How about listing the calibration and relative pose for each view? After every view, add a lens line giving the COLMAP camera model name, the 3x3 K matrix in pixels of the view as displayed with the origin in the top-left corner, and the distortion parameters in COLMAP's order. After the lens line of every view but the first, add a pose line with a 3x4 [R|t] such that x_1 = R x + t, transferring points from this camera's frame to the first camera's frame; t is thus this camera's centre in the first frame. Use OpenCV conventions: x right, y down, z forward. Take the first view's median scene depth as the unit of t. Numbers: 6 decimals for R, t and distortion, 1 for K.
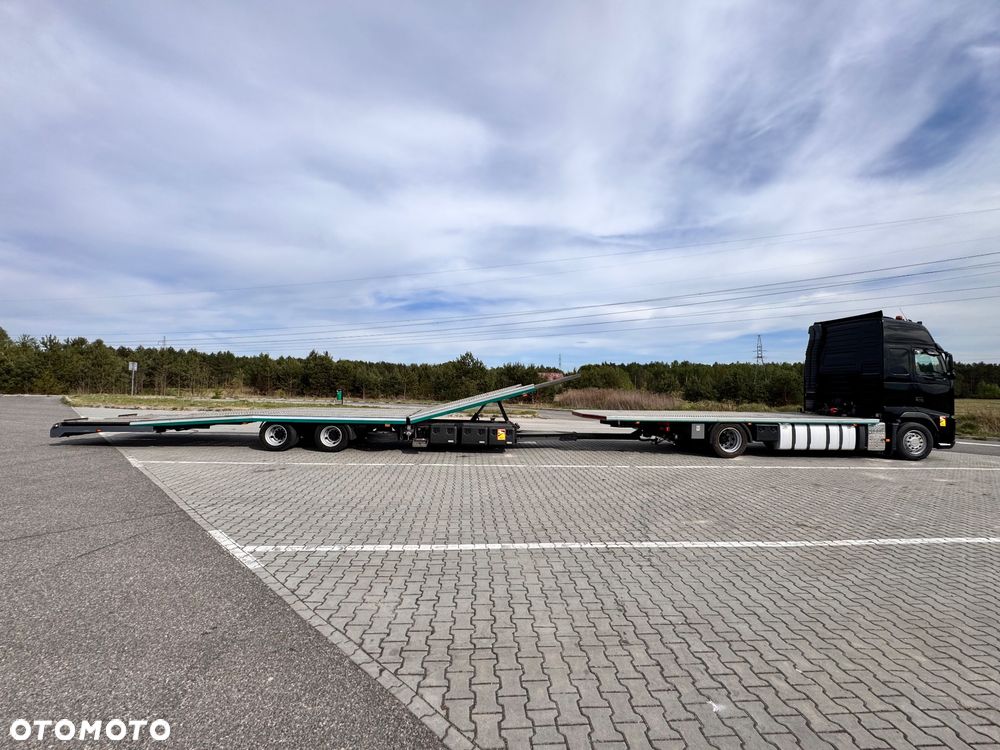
lens RADIAL K [[396.9, 0, 502.2], [0, 396.9, 382.8], [0, 0, 1]] dist [-0.002916, -0.000145]
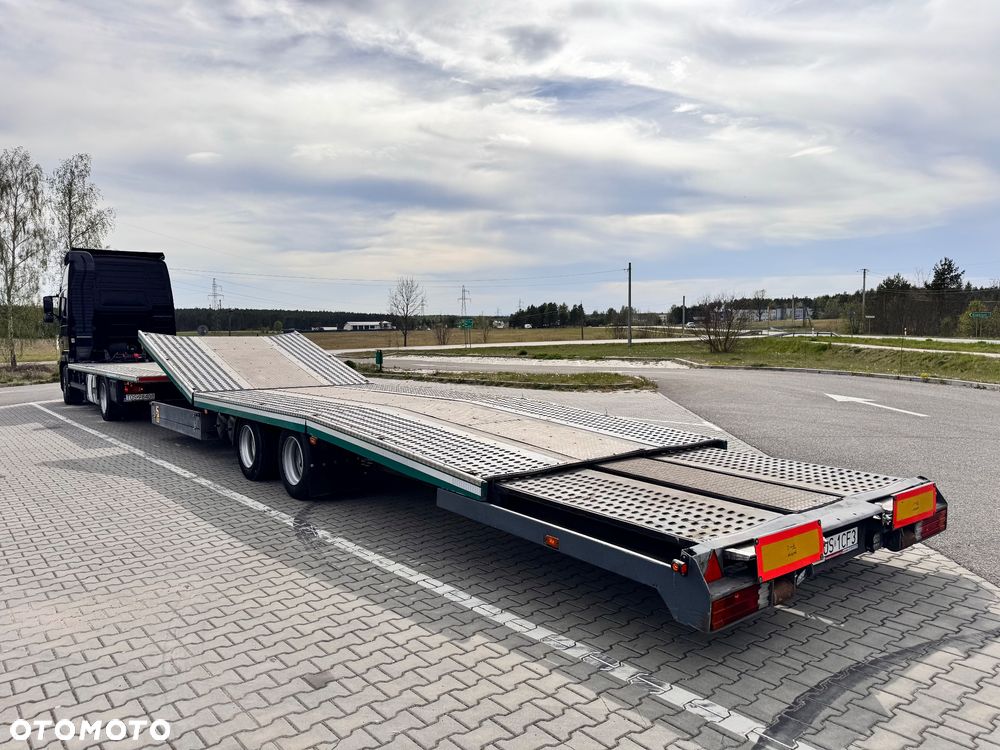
lens RADIAL K [[701.5, 0, 497.8], [0, 701.5, 385.0], [0, 0, 1]] dist [0.052767, -0.068488]
pose [[-0.565838, -0.071673, 0.821396, -0.075674], [-0.004949, 0.996492, 0.083542, -0.000350], [-0.824502, 0.043206, -0.564207, 0.099377]]
